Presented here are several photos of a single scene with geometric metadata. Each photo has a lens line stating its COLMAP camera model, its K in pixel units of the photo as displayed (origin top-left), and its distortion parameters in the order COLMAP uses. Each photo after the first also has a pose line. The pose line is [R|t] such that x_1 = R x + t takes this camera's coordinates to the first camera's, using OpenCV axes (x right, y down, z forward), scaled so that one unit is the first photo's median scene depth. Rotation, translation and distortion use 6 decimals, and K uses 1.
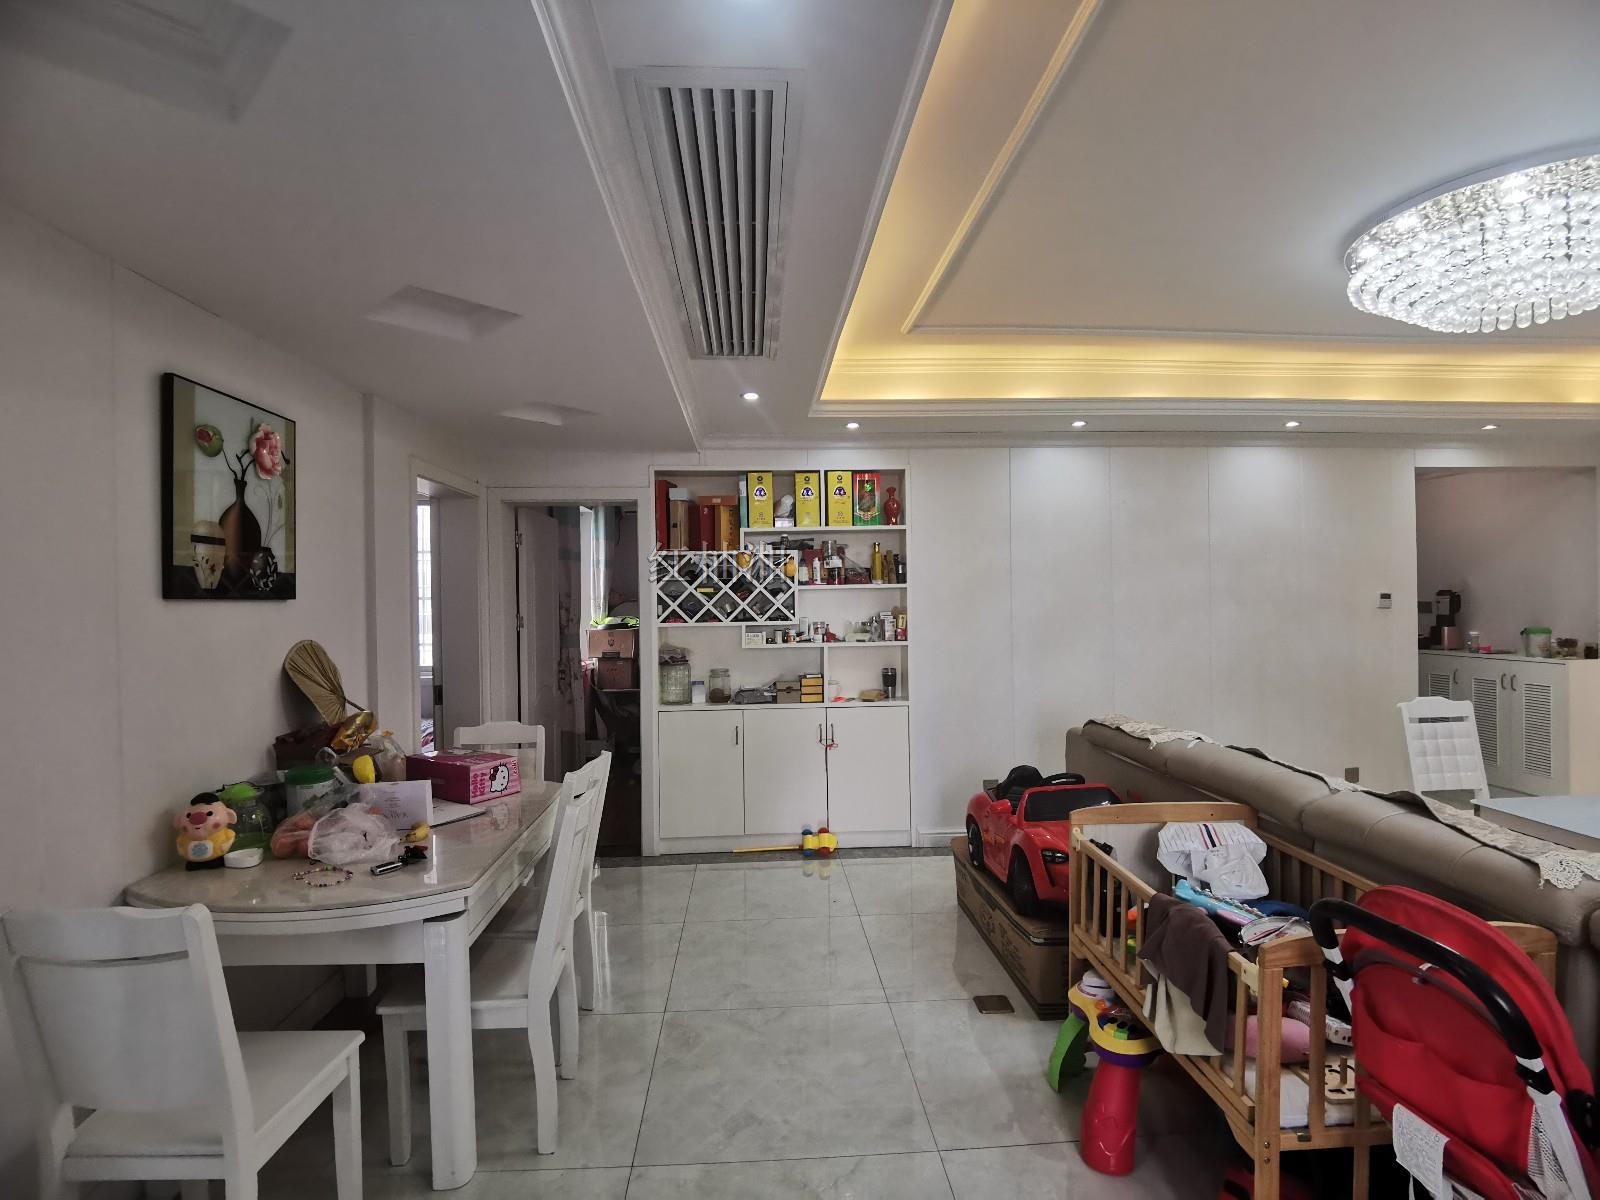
lens RADIAL K [[803.7, 0, 802.0], [0, 803.7, 604.2], [0, 0, 1]] dist [-0.006159, -0.001356]
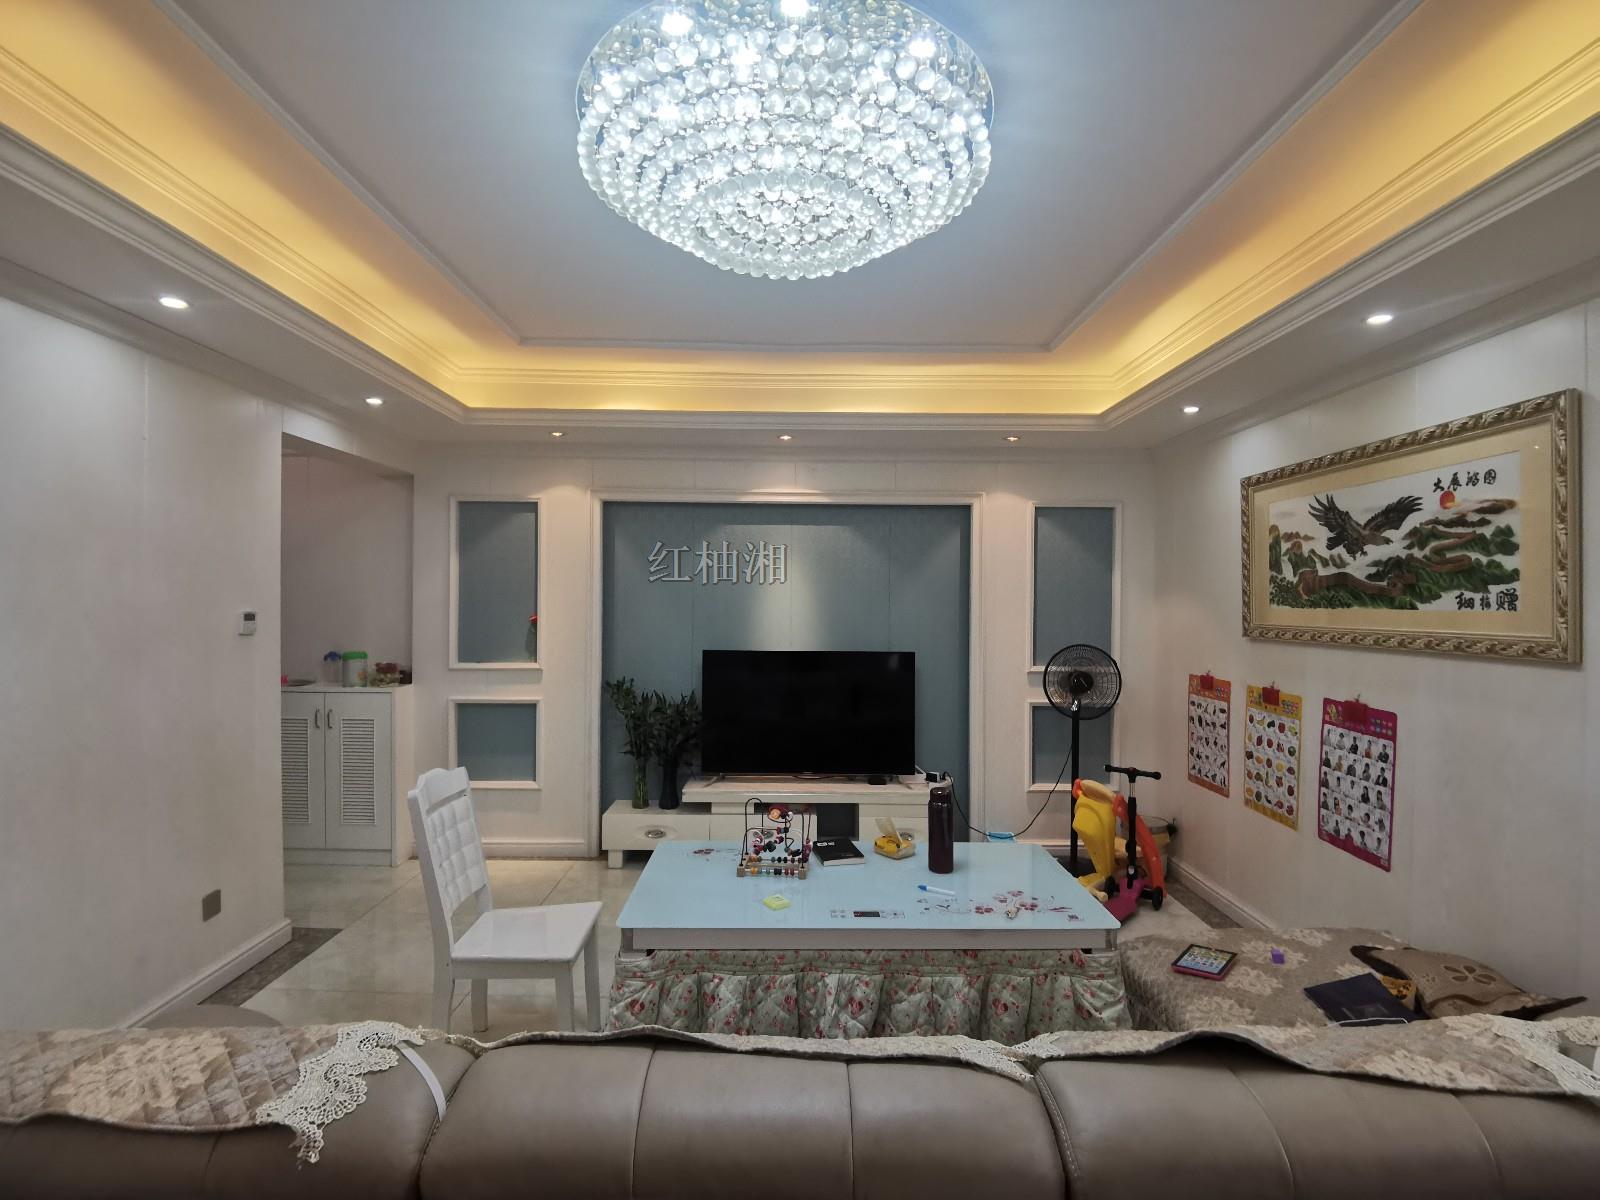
lens RADIAL K [[803.7, 0, 800.8], [0, 803.7, 603.2], [0, 0, 1]] dist [-0.006159, -0.001356]
pose [[0.048842, 0.012447, 0.998729, 0.092953], [-0.002416, 0.999921, -0.012344, -0.014029], [-0.998804, -0.001810, 0.048868, 0.513458]]
